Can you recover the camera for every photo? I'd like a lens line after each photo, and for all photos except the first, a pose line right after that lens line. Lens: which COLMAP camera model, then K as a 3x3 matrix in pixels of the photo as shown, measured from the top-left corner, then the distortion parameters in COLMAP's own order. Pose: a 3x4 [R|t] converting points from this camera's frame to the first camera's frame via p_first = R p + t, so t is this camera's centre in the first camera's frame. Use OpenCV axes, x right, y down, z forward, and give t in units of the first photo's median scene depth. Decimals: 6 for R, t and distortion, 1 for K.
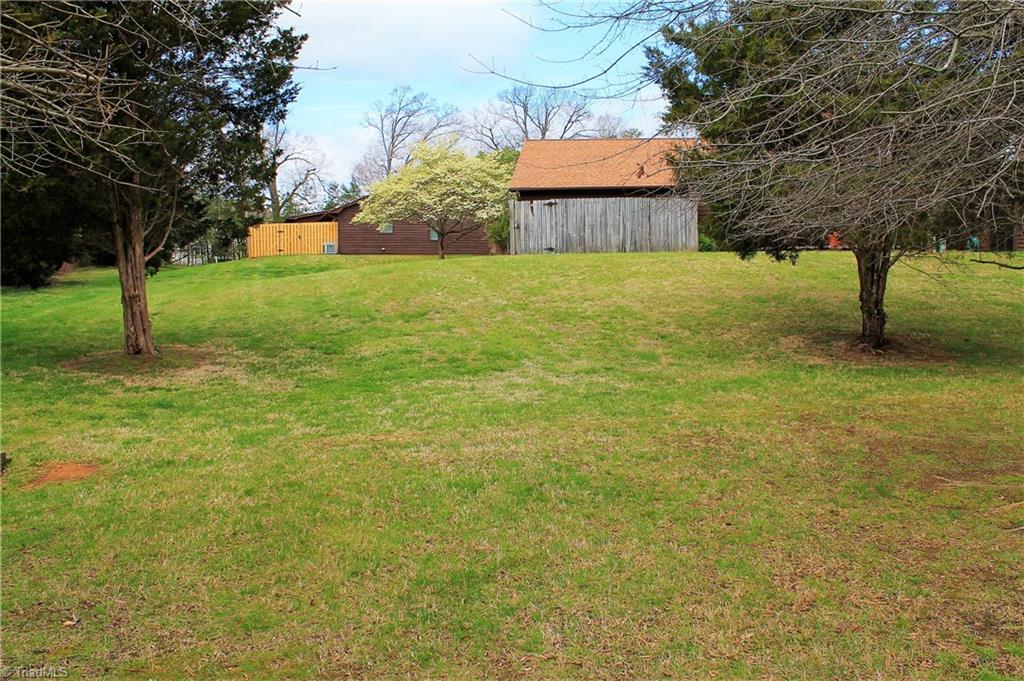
lens RADIAL K [[879.5, 0, 512.0], [0, 879.5, 340.5], [0, 0, 1]] dist [-0.152027, 0.141564]
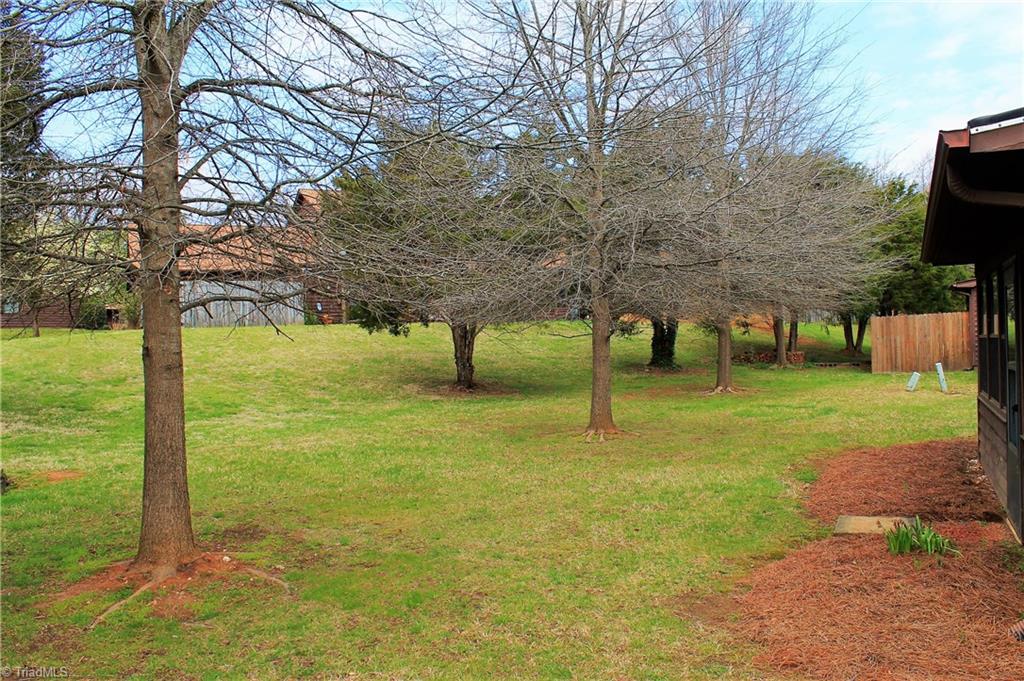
lens RADIAL K [[879.5, 0, 512.0], [0, 879.5, 340.5], [0, 0, 1]] dist [-0.152027, 0.141564]
pose [[0.861995, -0.015735, 0.506673, -0.281754], [0.055008, 0.996519, -0.062638, 0.024182], [-0.503924, 0.081864, 0.859860, -0.366867]]
